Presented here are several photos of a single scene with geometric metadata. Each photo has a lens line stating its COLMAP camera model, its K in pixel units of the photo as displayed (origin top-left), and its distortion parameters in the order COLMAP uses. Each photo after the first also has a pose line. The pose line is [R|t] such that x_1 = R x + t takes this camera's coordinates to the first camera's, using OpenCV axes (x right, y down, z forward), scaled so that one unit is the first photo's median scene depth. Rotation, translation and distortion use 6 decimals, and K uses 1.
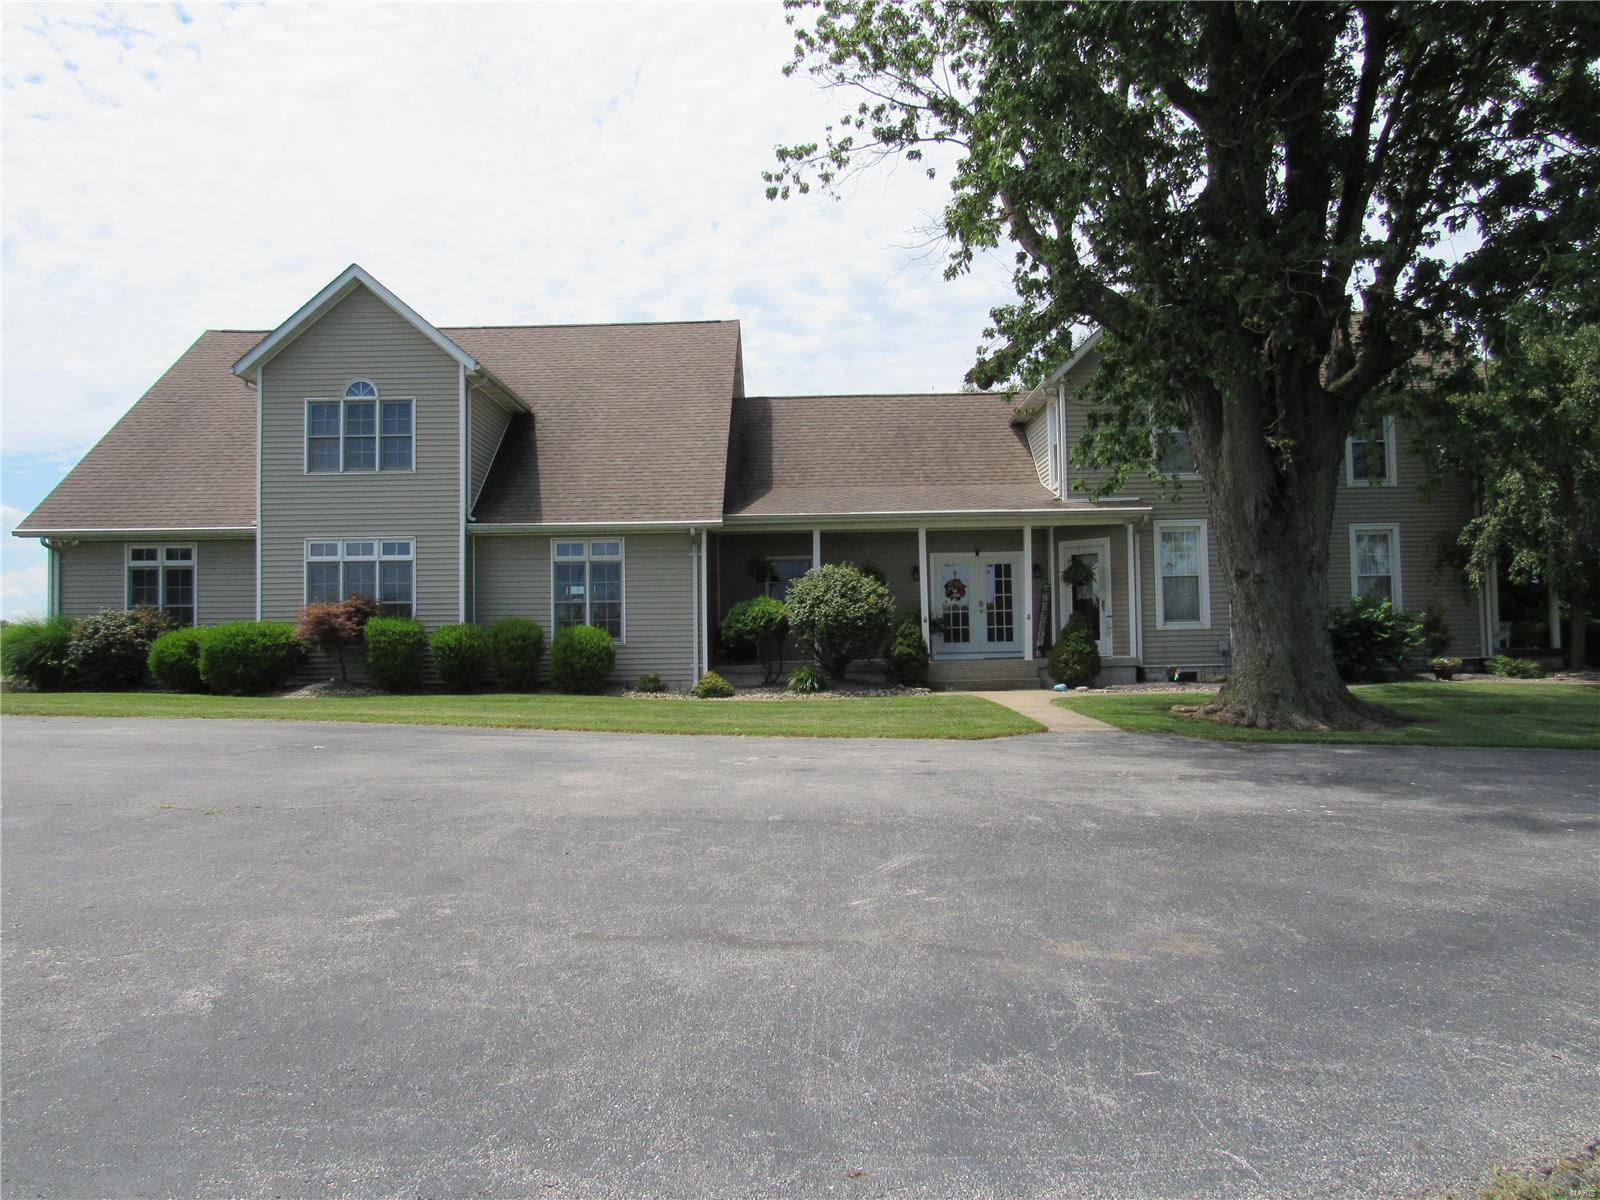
lens RADIAL K [[1160.9, 0, 800.0], [0, 1160.9, 600.0], [0, 0, 1]] dist [-0.013586, -0.000096]
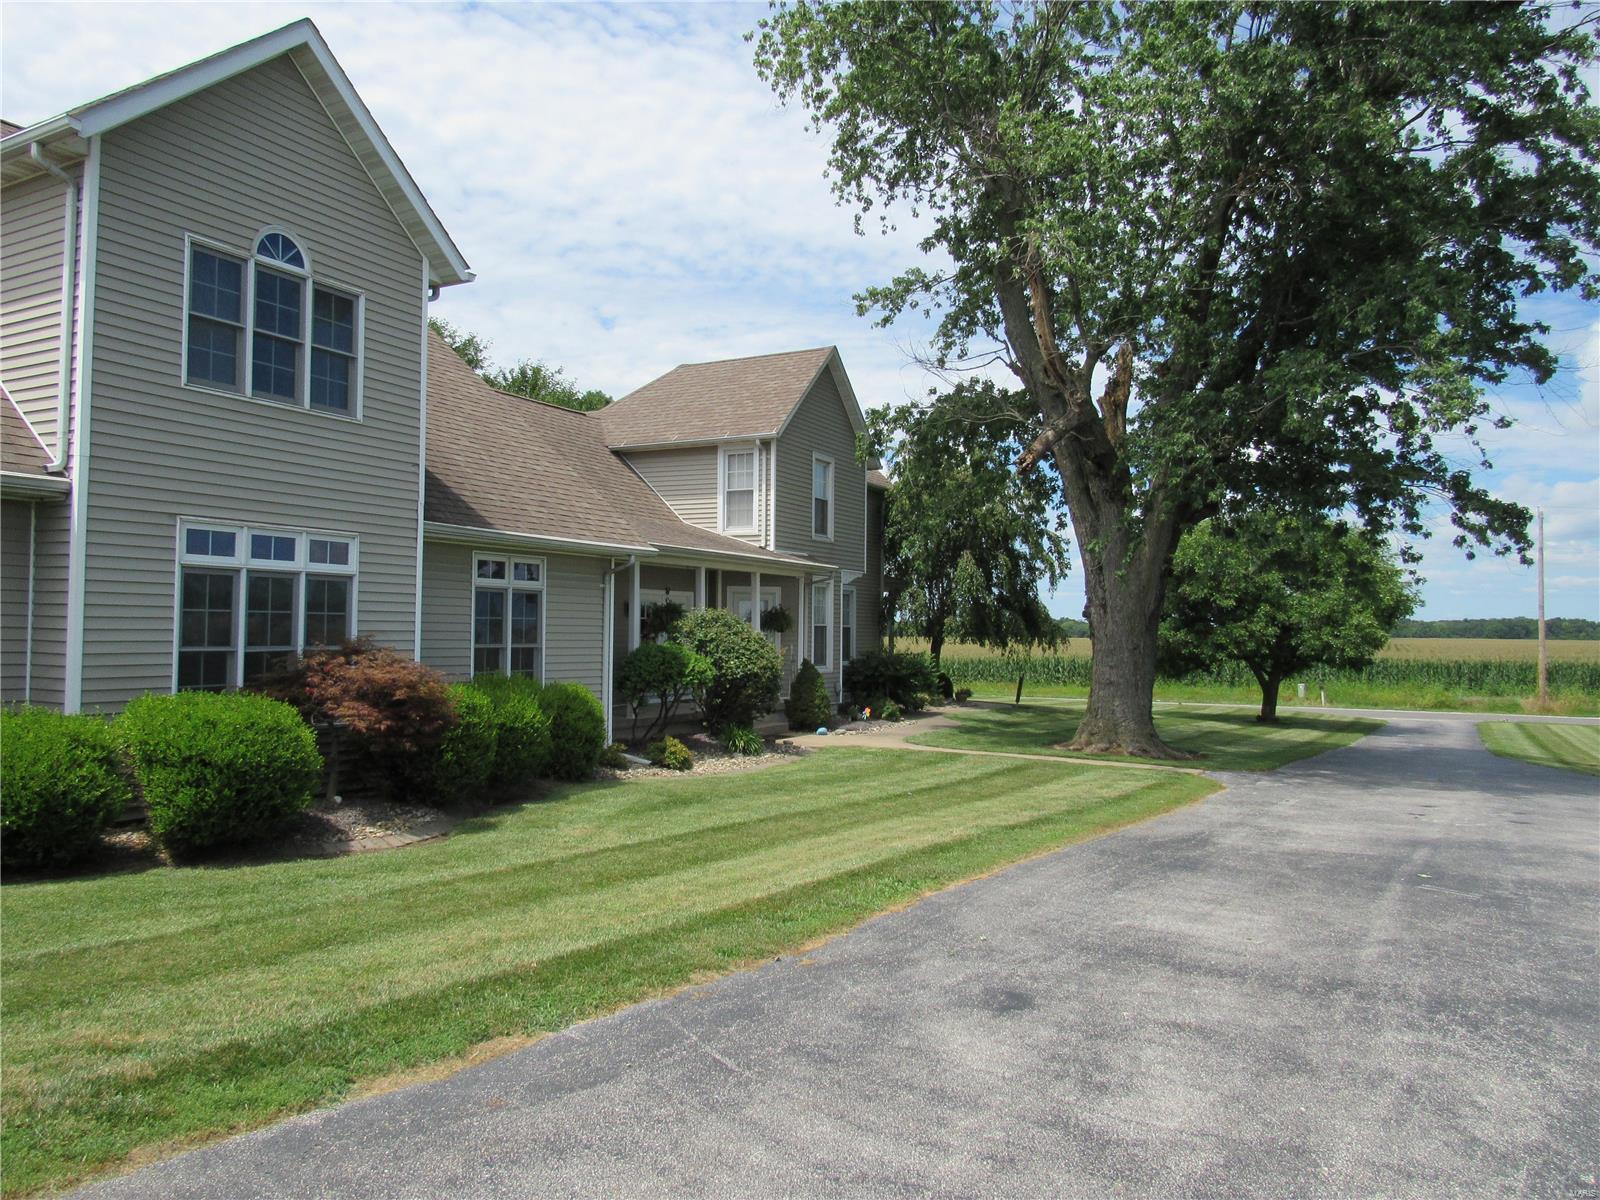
lens RADIAL K [[1160.9, 0, 800.0], [0, 1160.9, 600.0], [0, 0, 1]] dist [-0.013586, -0.000096]
pose [[0.469385, 0.042233, 0.881983, -0.733293], [-0.039350, 0.998864, -0.026888, -0.015128], [-0.882117, -0.022086, 0.470513, 0.534032]]
